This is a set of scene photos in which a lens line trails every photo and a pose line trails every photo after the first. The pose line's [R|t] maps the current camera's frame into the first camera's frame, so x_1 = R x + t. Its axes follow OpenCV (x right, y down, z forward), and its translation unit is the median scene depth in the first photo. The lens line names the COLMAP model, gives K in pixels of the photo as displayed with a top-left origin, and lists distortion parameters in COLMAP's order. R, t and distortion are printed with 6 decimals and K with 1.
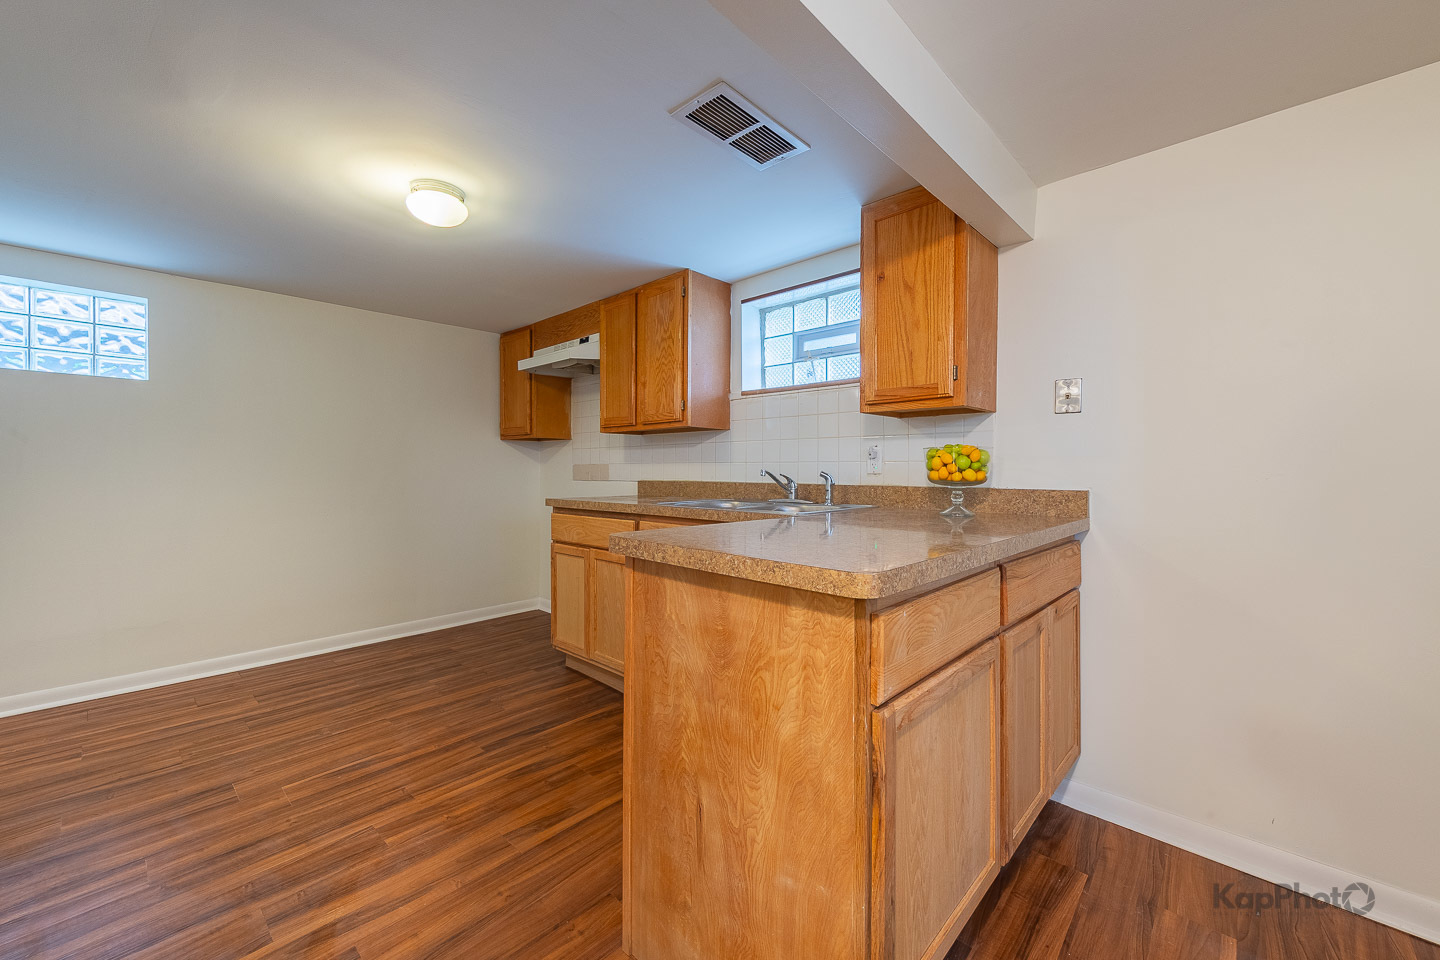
lens RADIAL K [[565.4, 0, 717.5], [0, 565.4, 471.6], [0, 0, 1]] dist [0.009963, -0.004761]
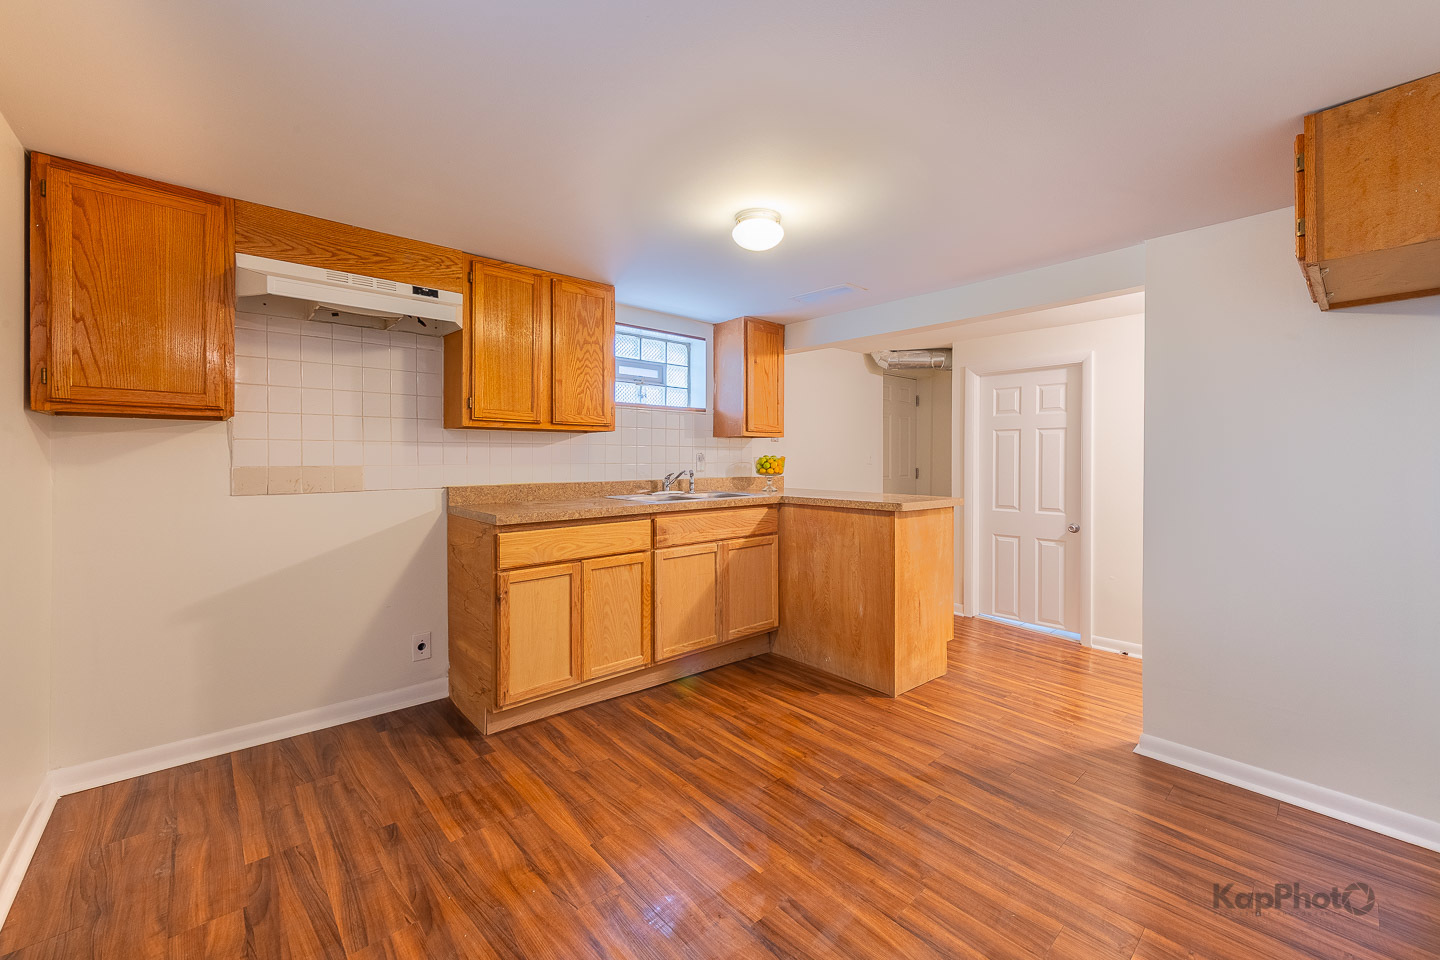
lens RADIAL K [[594.5, 0, 714.3], [0, 594.5, 461.2], [0, 0, 1]] dist [0.017077, -0.006274]
pose [[0.077634, -0.006658, 0.996960, -1.359409], [0.006322, 0.999961, 0.006186, -0.033630], [-0.996962, 0.005823, 0.077673, 0.833857]]
